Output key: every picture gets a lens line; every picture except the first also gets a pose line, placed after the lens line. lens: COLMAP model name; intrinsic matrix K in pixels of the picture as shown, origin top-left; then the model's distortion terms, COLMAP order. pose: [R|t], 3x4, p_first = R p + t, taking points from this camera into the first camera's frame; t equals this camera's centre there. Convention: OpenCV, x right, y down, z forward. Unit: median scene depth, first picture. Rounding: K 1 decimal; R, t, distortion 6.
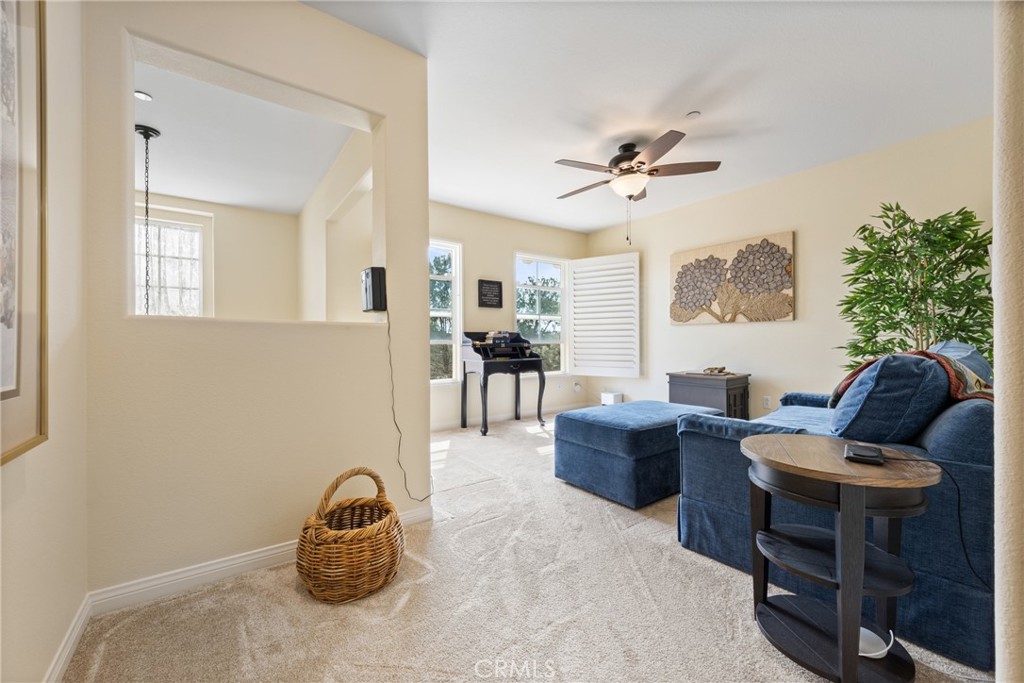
lens RADIAL K [[405.8, 0, 509.8], [0, 405.8, 343.3], [0, 0, 1]] dist [0.001879, 0.000316]
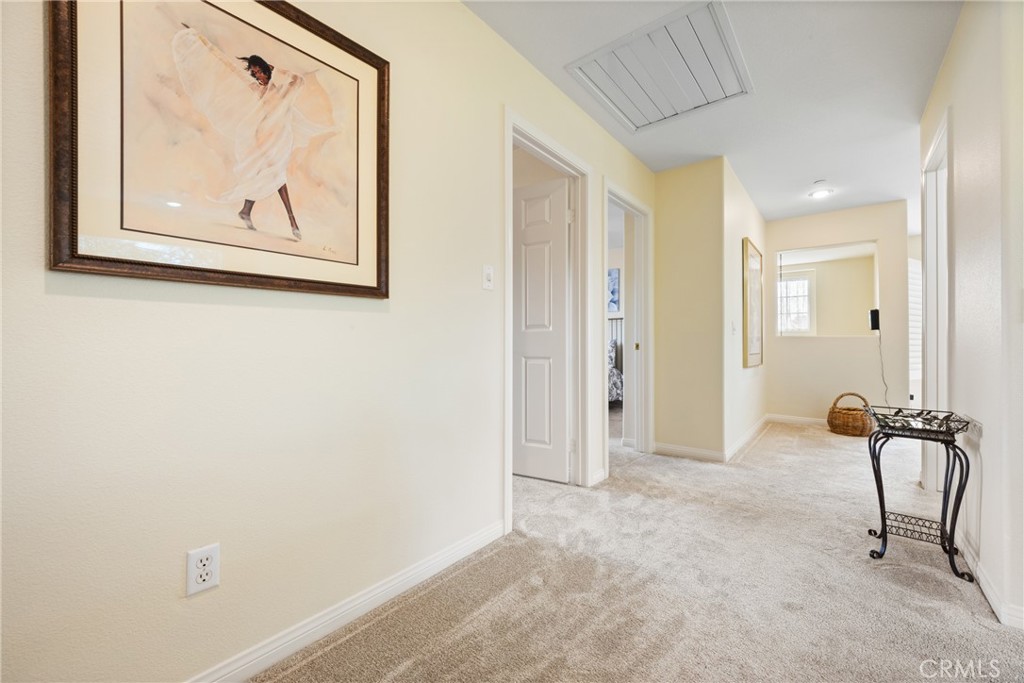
lens RADIAL K [[405.8, 0, 509.8], [0, 405.8, 343.3], [0, 0, 1]] dist [0.001879, 0.000316]
pose [[0.247153, -0.003762, -0.968969, 0.632984], [0.009199, 0.999957, -0.001536, -0.010139], [0.968933, -0.008534, 0.247176, -0.699097]]
